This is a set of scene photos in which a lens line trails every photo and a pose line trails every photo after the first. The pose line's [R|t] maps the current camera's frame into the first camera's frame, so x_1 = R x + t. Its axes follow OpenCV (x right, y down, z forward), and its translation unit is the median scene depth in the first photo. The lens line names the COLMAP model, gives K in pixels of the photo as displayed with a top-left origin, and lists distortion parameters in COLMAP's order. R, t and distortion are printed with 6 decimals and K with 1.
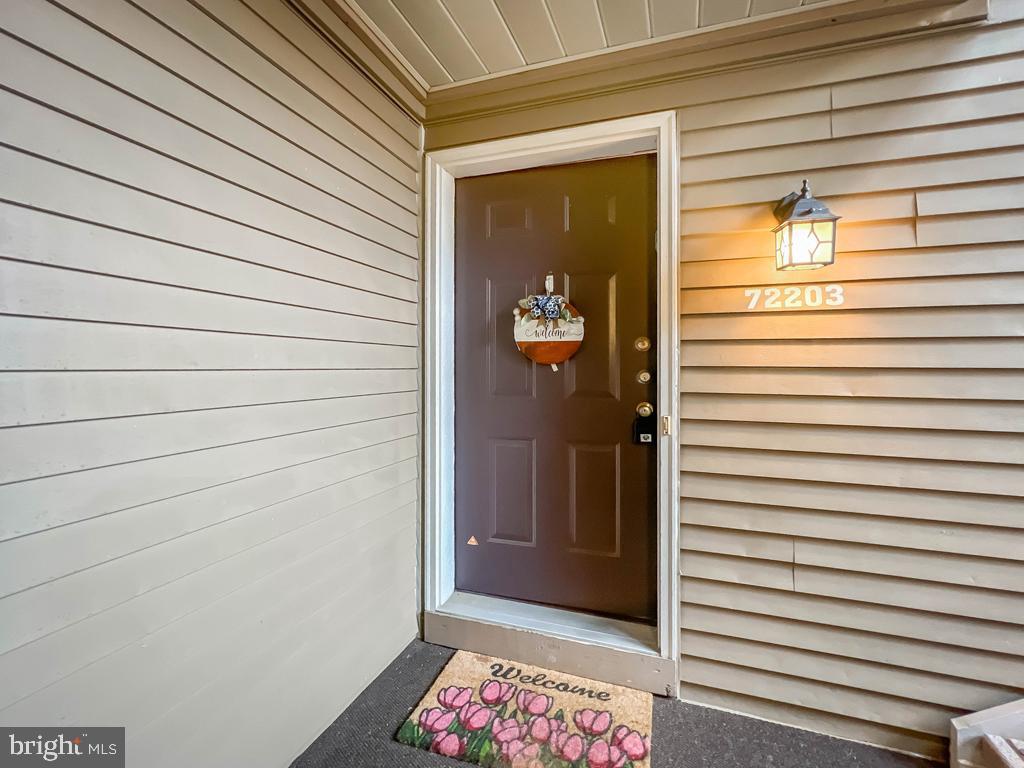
lens RADIAL K [[476.7, 0, 512.0], [0, 476.7, 384.0], [0, 0, 1]] dist [0.000938, 0.000118]
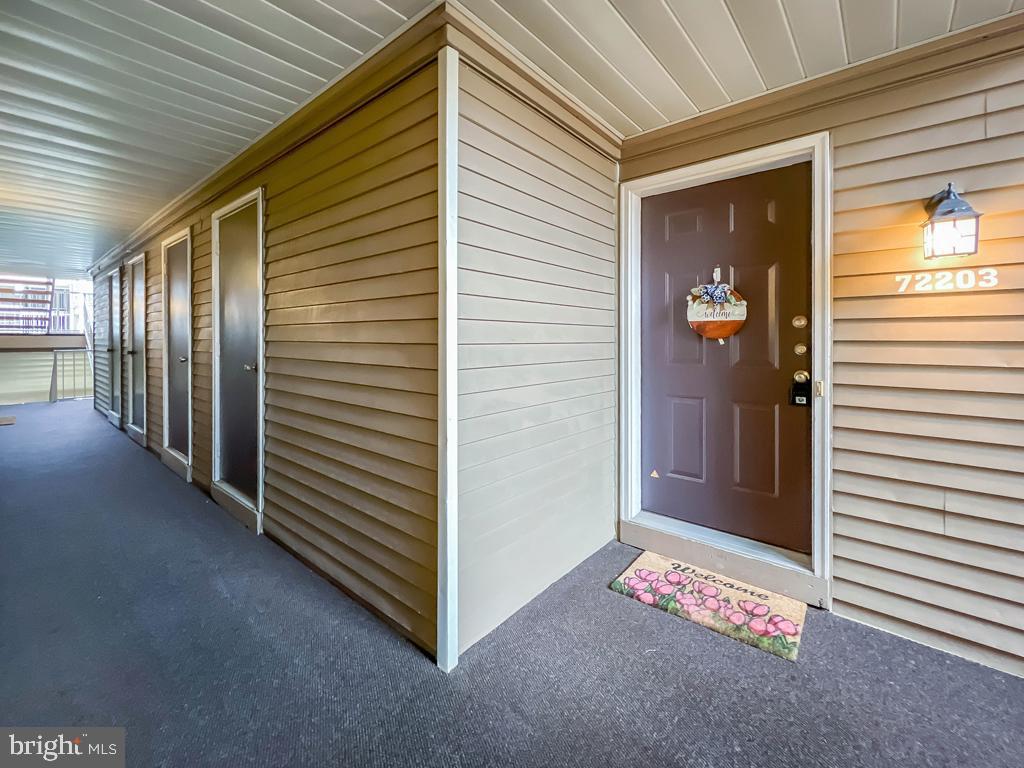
lens RADIAL K [[489.7, 0, 534.9], [0, 489.7, 345.4], [0, 0, 1]] dist [0.021027, -0.000424]
pose [[0.963529, 0.002159, -0.267597, -0.041631], [-0.008174, 0.999738, -0.021364, 0.008206], [0.267481, 0.022772, 0.963294, -0.419414]]
